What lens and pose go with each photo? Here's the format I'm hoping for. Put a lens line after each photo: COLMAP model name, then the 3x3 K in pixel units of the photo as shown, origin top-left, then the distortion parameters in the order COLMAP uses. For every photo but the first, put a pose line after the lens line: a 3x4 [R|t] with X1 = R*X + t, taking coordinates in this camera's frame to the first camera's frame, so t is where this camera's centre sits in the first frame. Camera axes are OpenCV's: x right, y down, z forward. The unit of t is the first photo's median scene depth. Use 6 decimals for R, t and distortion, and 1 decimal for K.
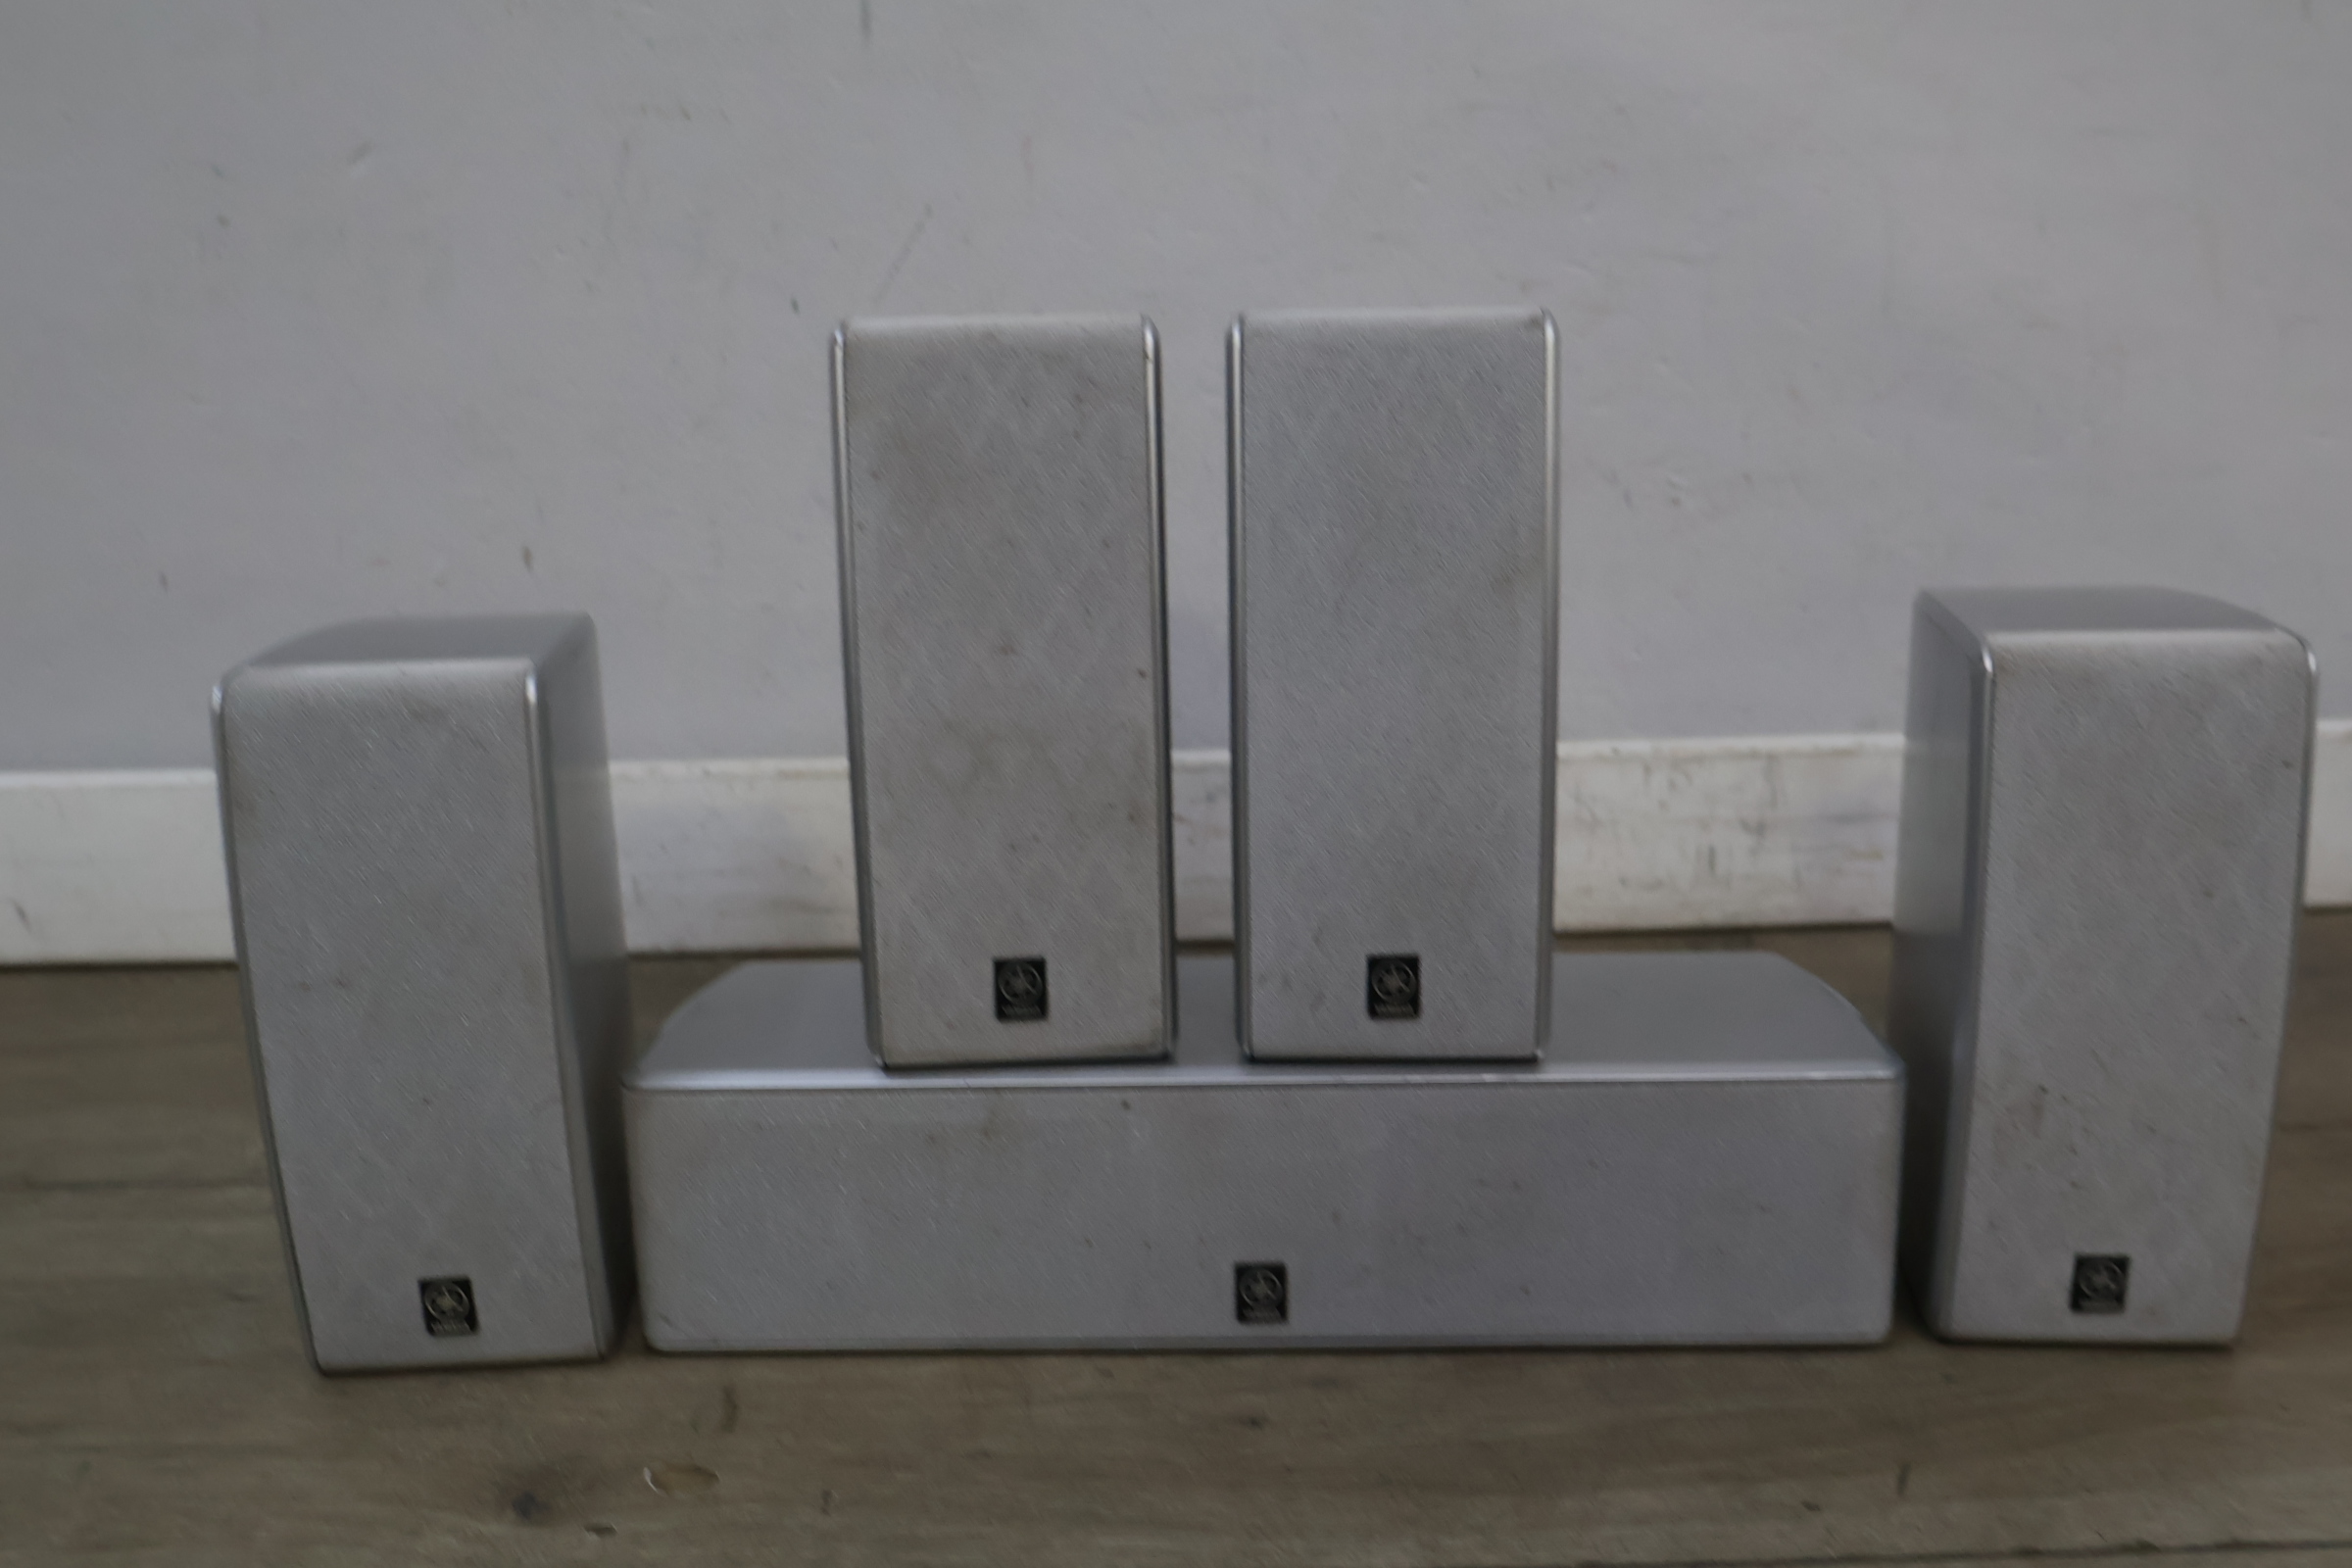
lens RADIAL K [[2277.3, 0, 1186.3], [0, 2277.3, 784.4], [0, 0, 1]] dist [0.005736, 0.000000]
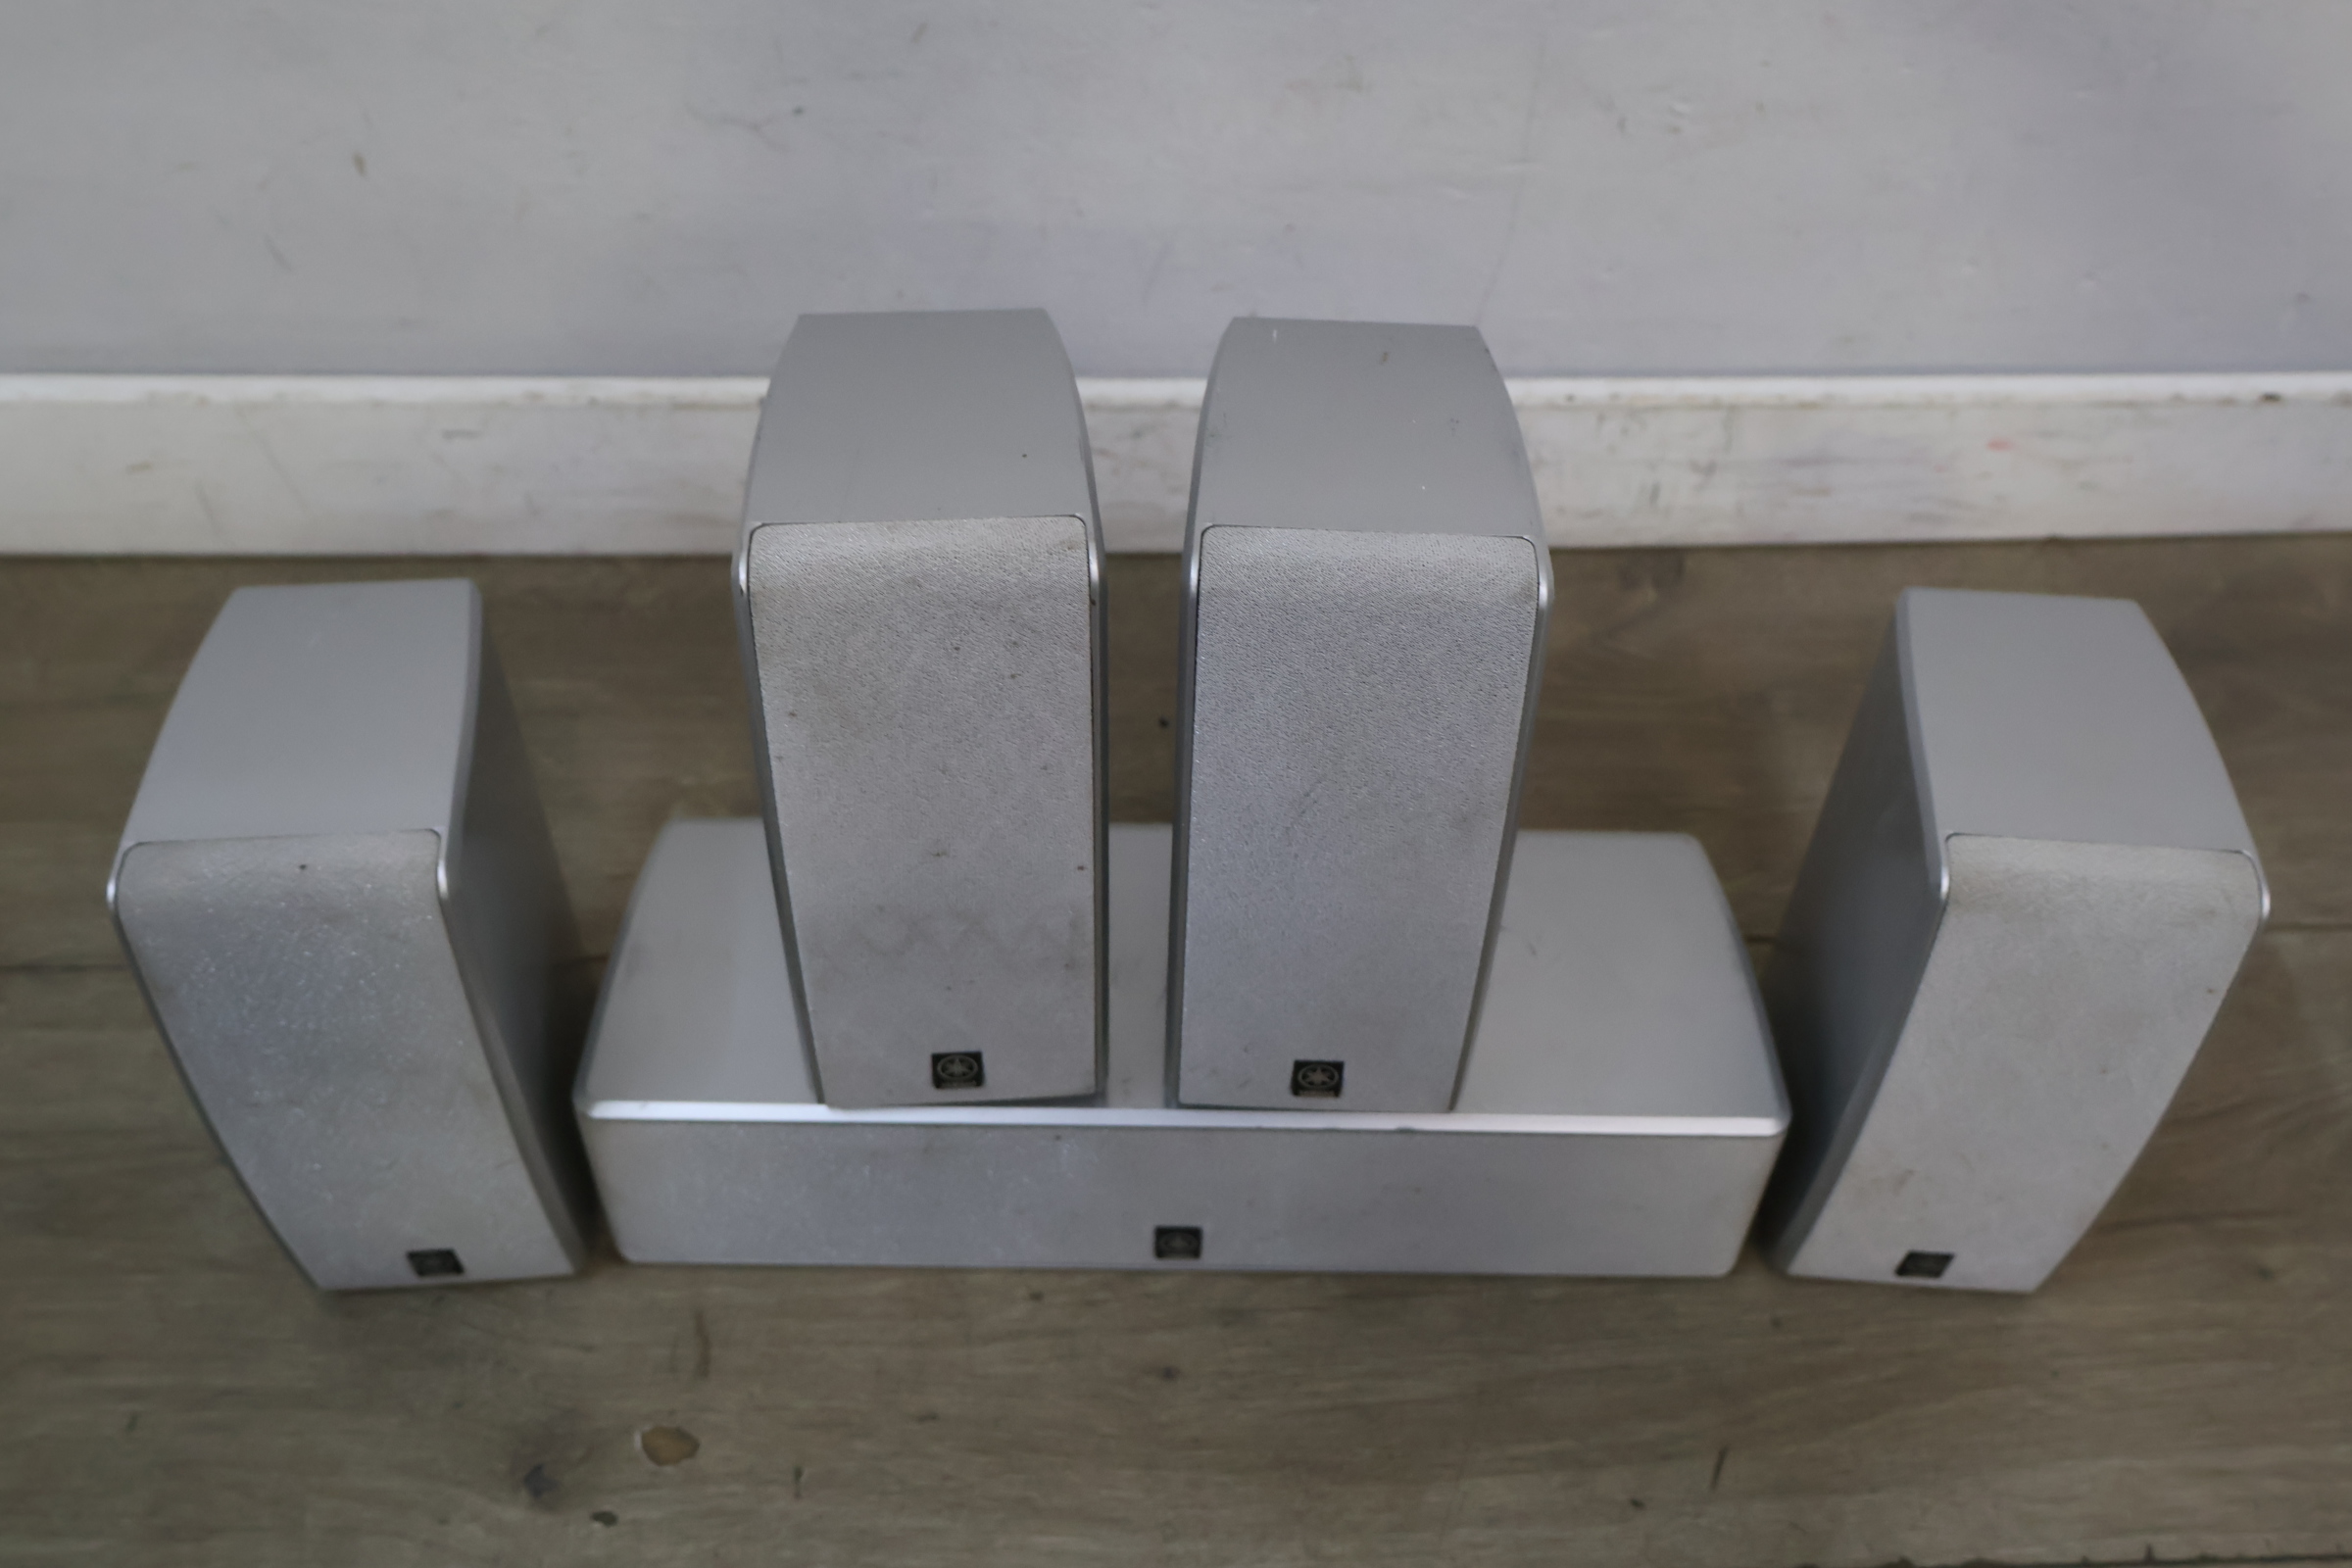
lens RADIAL K [[2277.3, 0, 1170.1], [0, 2277.3, 778.5], [0, 0, 1]] dist [0.005736, 0.000000]
pose [[0.998904, 0.013321, 0.044871, -0.023916], [-0.035462, 0.841073, 0.539758, -0.573257], [-0.030549, -0.540758, 0.840623, 0.197321]]
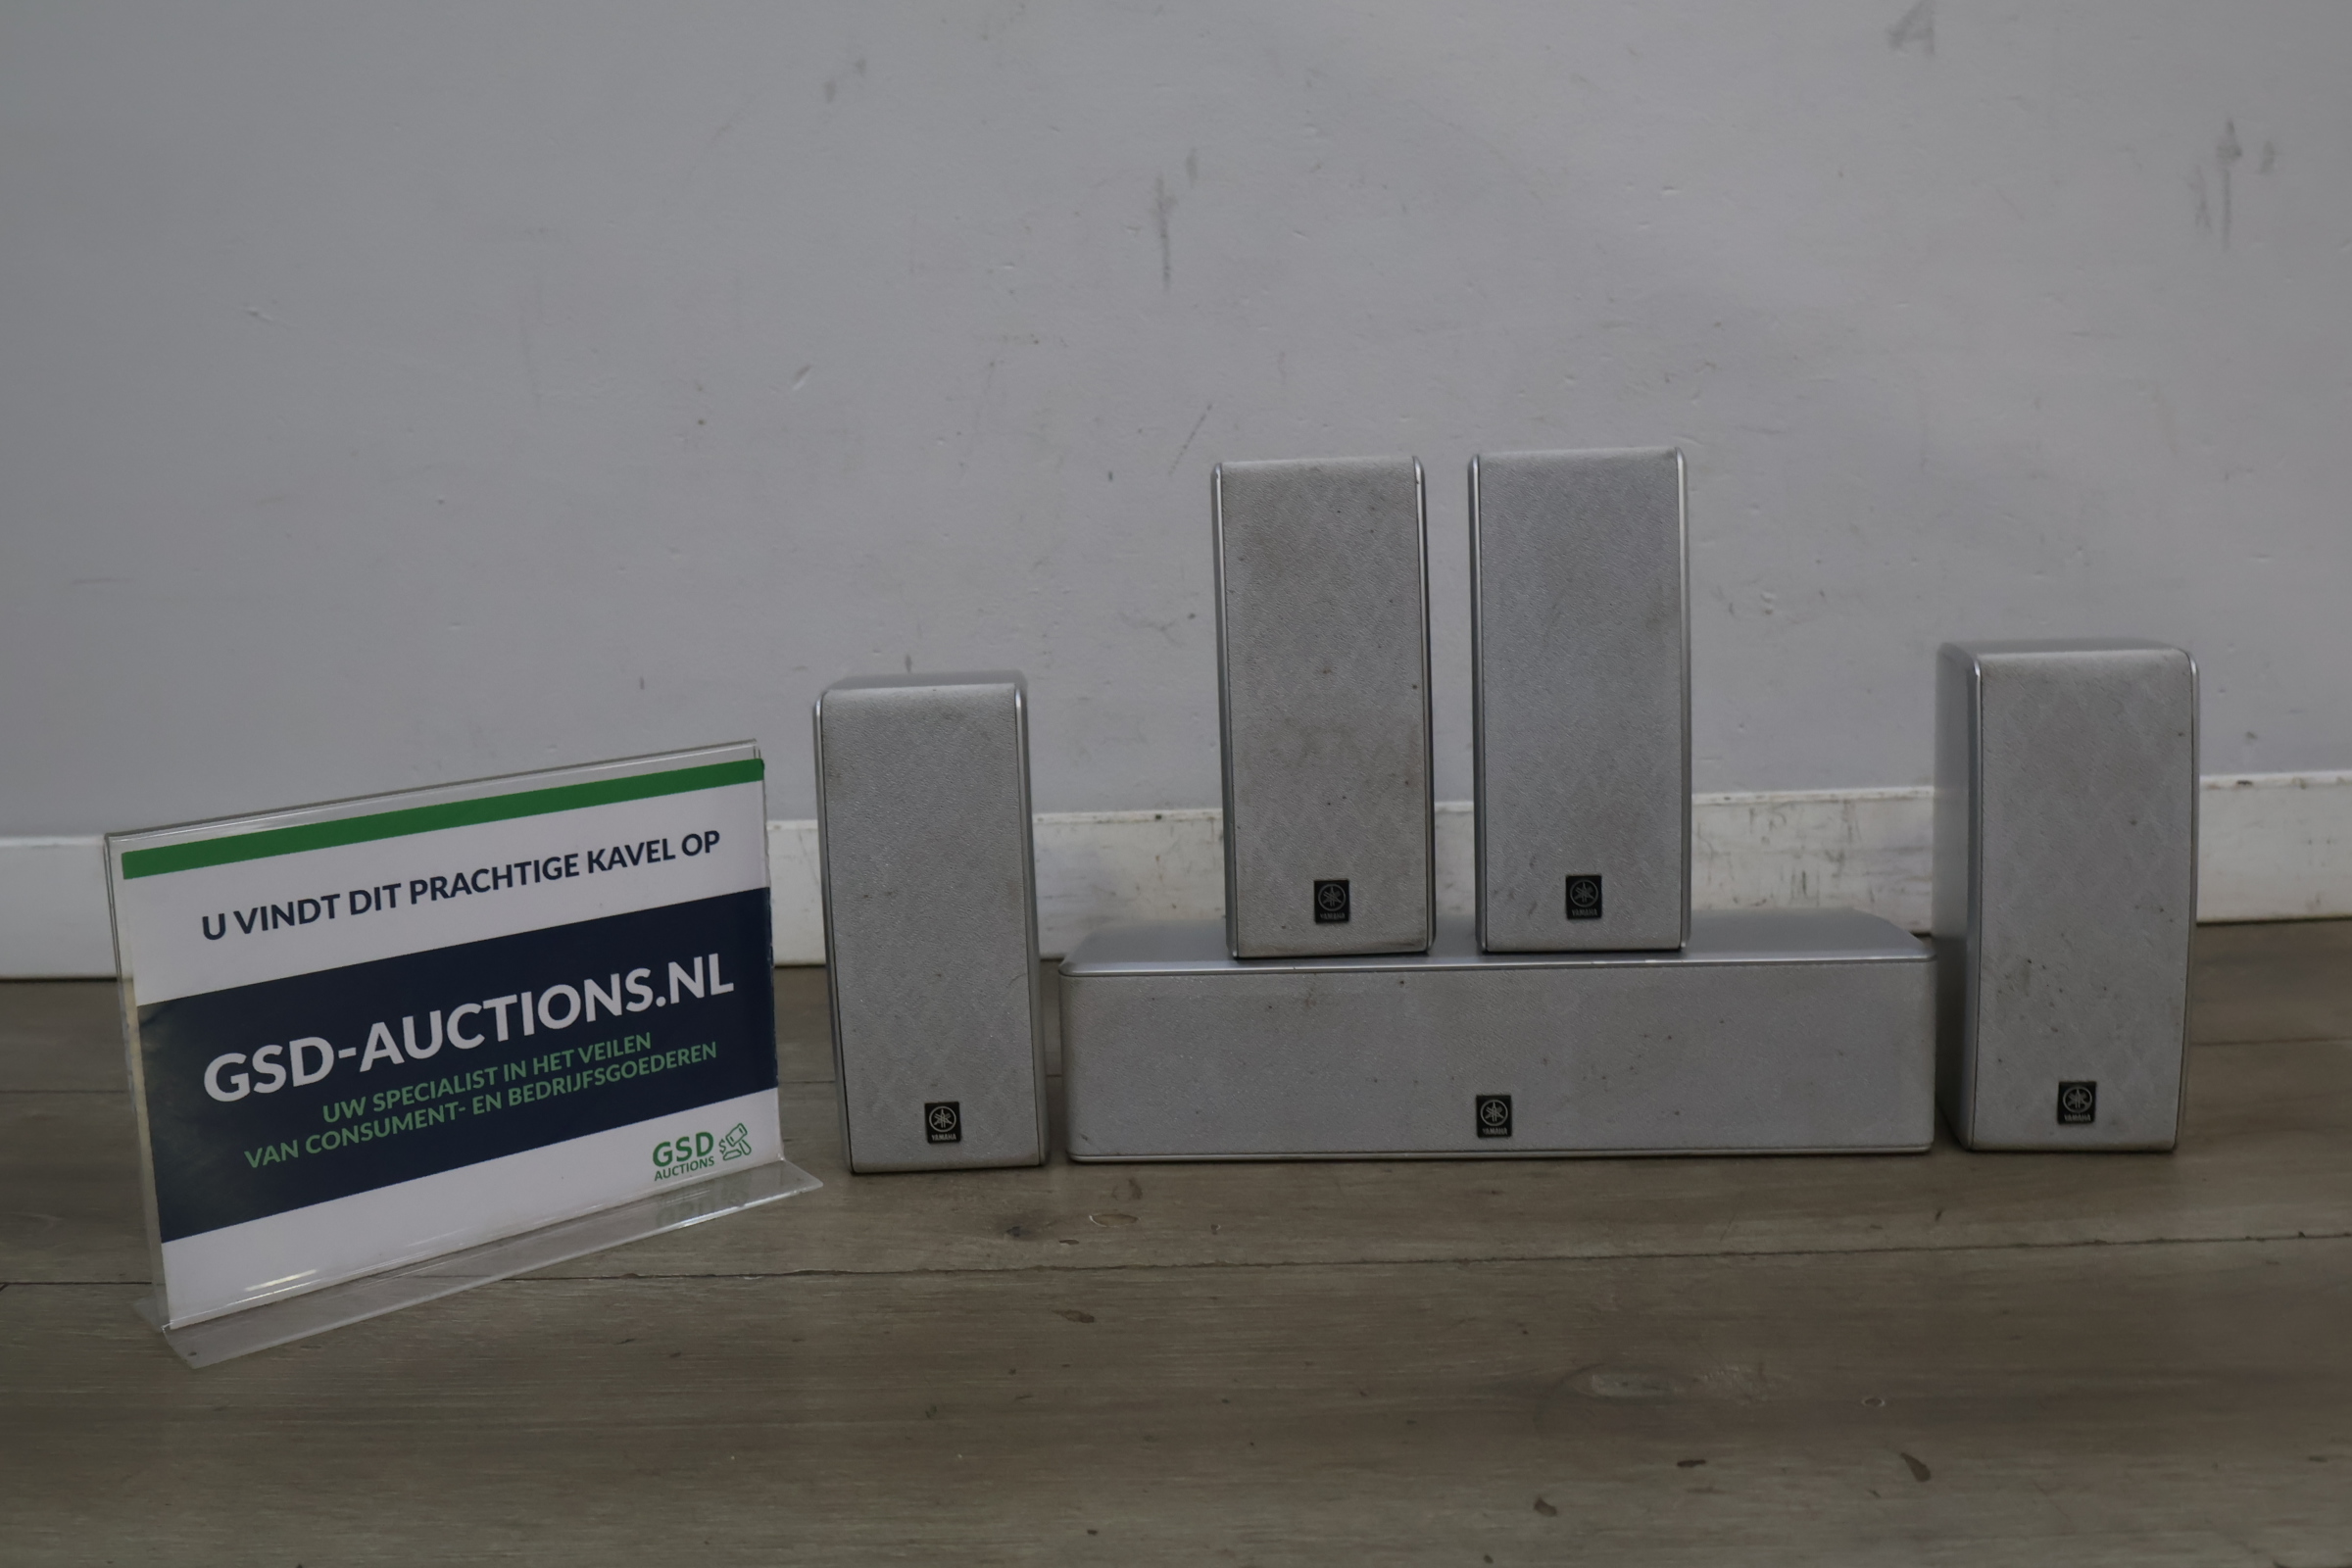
lens RADIAL K [[2277.3, 0, 1173.4], [0, 2277.3, 782.6], [0, 0, 1]] dist [0.005736, 0.000000]
pose [[0.998816, -0.008287, -0.047926, -0.102536], [0.003516, 0.995104, -0.098772, 0.157048], [0.048510, 0.098486, 0.993955, -0.489875]]
